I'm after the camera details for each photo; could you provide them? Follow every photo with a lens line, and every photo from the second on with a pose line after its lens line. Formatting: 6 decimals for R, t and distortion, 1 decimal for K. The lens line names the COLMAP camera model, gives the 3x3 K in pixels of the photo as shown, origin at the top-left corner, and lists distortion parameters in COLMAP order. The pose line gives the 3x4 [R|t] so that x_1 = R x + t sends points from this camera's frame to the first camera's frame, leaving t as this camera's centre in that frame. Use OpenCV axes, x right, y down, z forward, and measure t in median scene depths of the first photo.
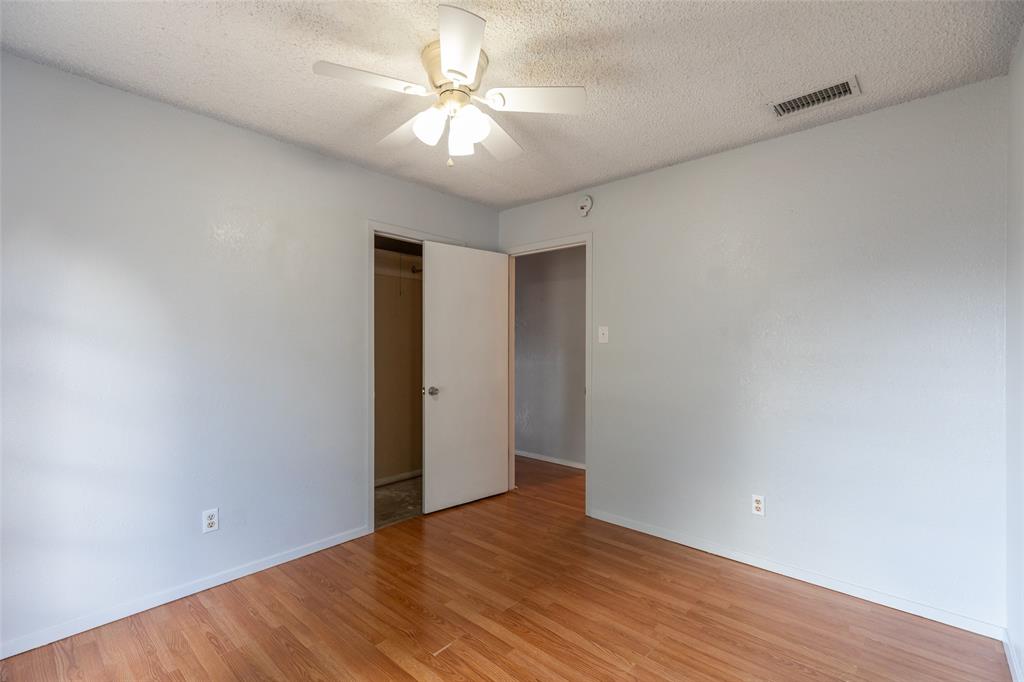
lens RADIAL K [[456.8, 0, 512.3], [0, 456.8, 342.1], [0, 0, 1]] dist [0.002371, -0.000630]
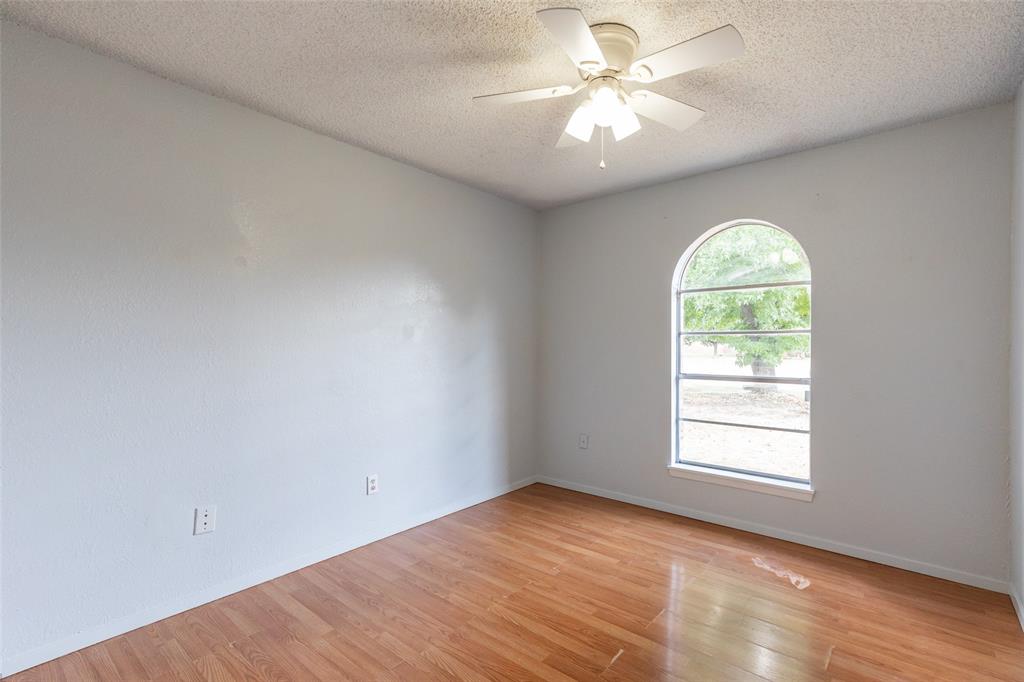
lens RADIAL K [[456.8, 0, 511.7], [0, 456.8, 340.0], [0, 0, 1]] dist [0.002371, -0.000630]
pose [[-0.999848, -0.003883, 0.017023, 0.054103], [-0.003789, 0.999978, 0.005519, 0.008372], [-0.017044, 0.005454, -0.999840, 1.981873]]
